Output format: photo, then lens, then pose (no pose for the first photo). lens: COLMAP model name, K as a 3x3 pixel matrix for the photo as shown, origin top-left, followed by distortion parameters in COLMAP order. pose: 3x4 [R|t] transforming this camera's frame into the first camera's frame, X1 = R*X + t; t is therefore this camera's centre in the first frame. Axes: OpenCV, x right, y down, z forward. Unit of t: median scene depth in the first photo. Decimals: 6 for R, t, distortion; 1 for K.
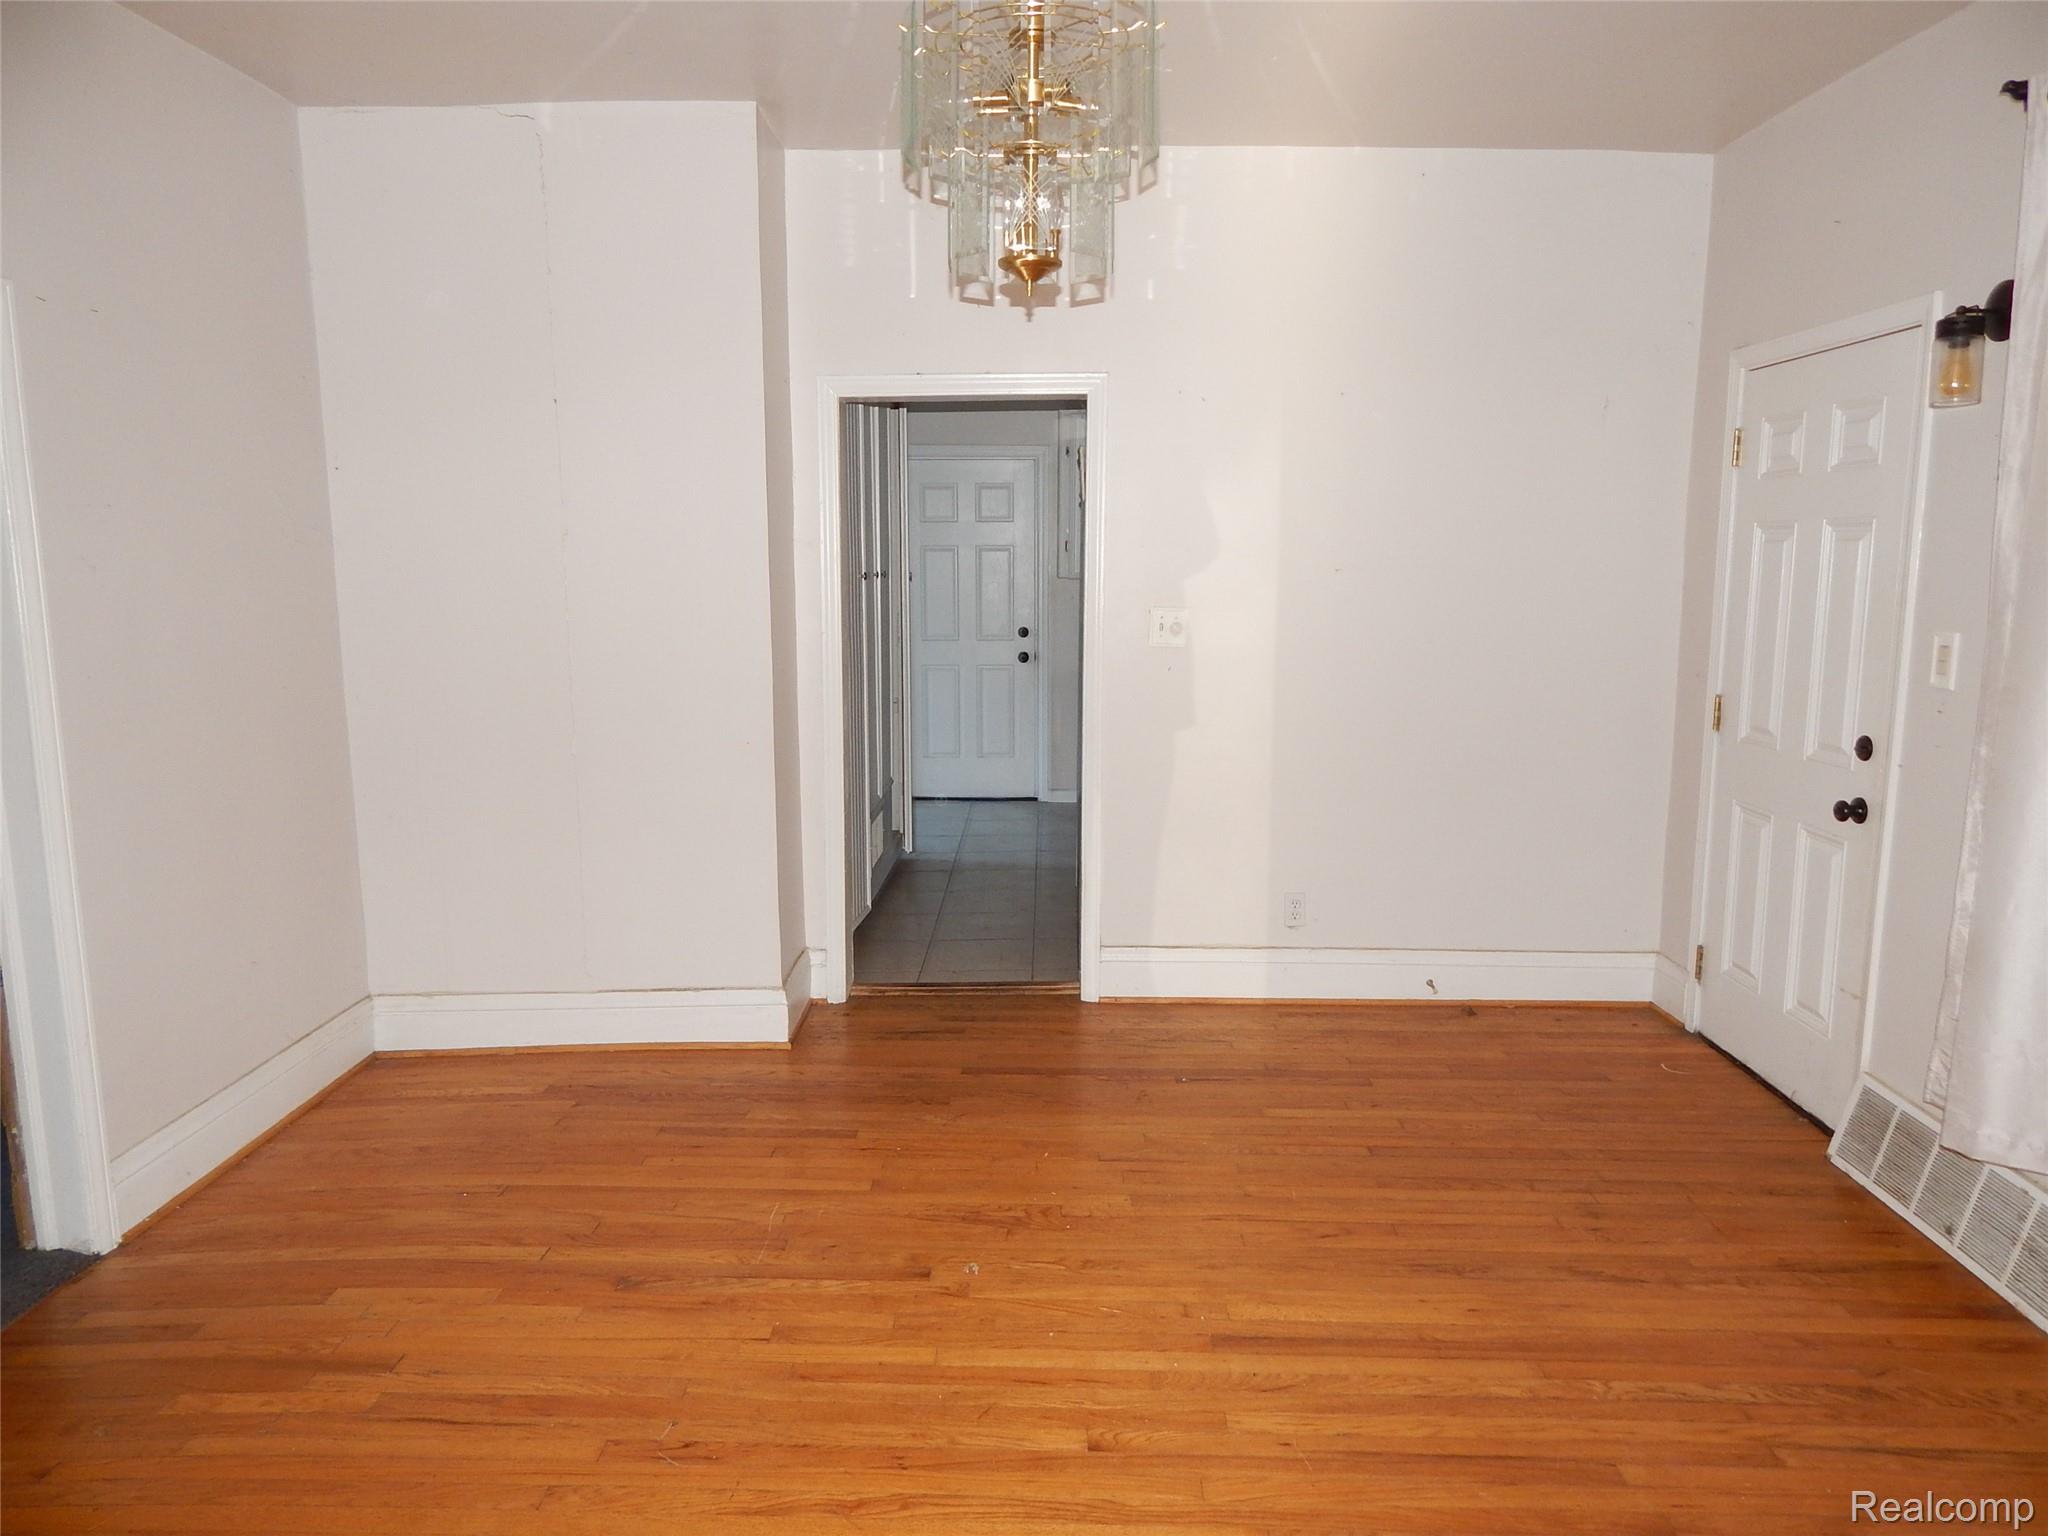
lens RADIAL K [[1327.5, 0, 1020.7], [0, 1327.5, 765.1], [0, 0, 1]] dist [0.006401, 0.003155]
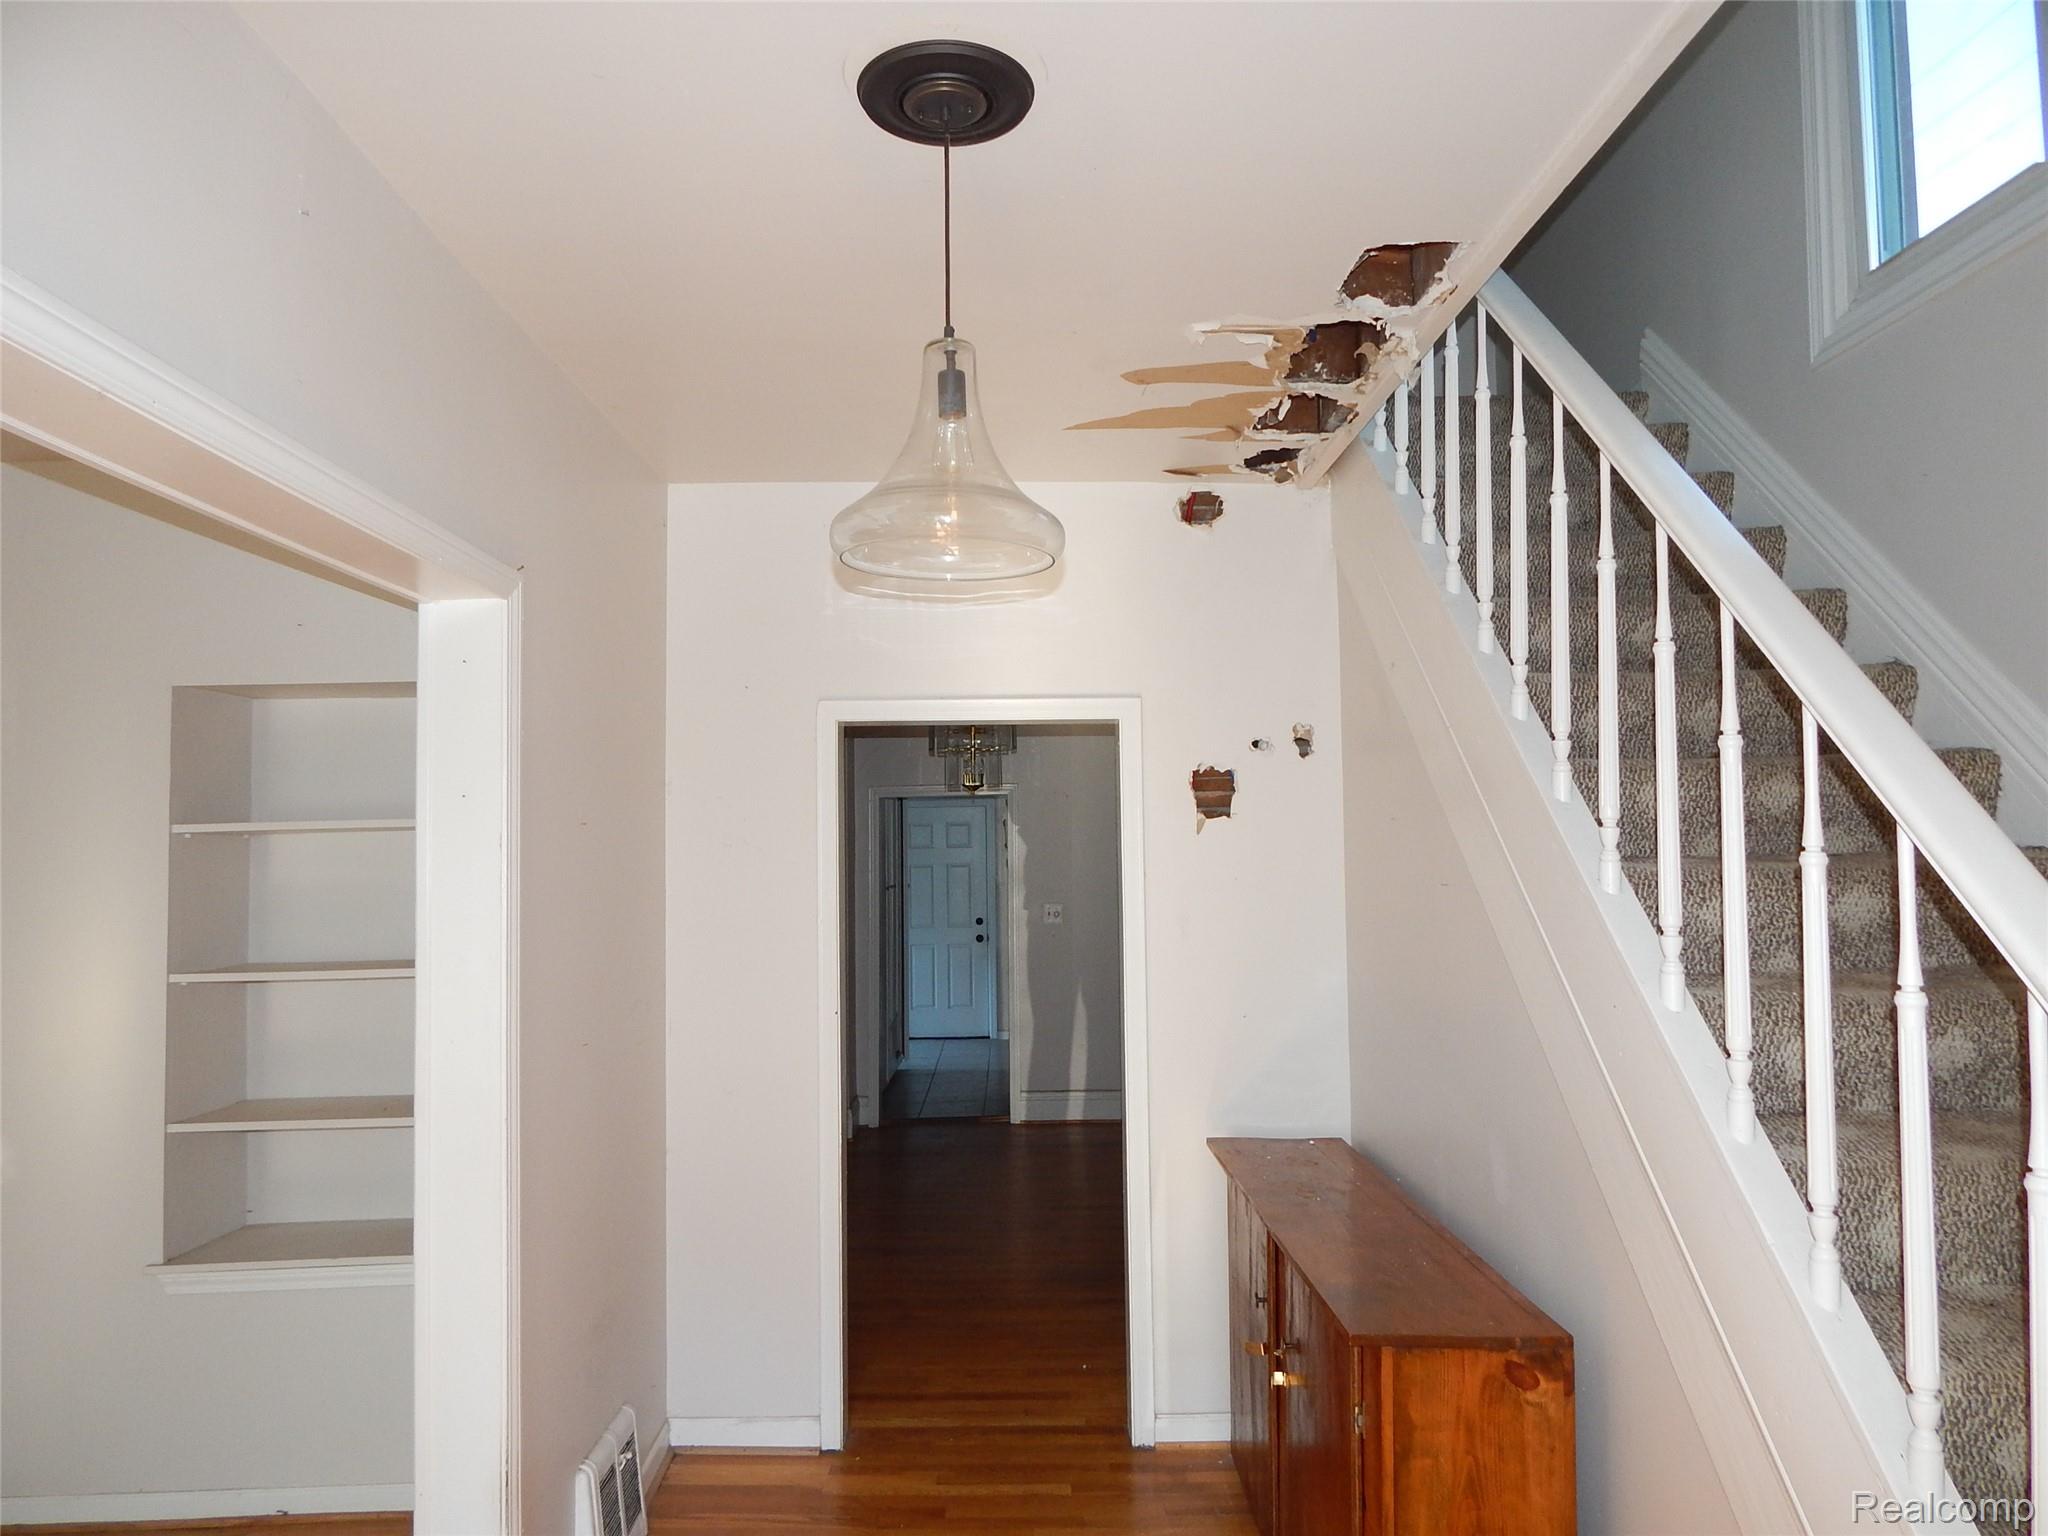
lens RADIAL K [[1327.5, 0, 1025.0], [0, 1327.5, 772.3], [0, 0, 1]] dist [0.006401, 0.003155]
pose [[0.999658, -0.007053, 0.025165, 0.017757], [0.011846, 0.980580, -0.195760, 0.026525], [-0.023295, 0.195992, 0.980329, -0.481111]]
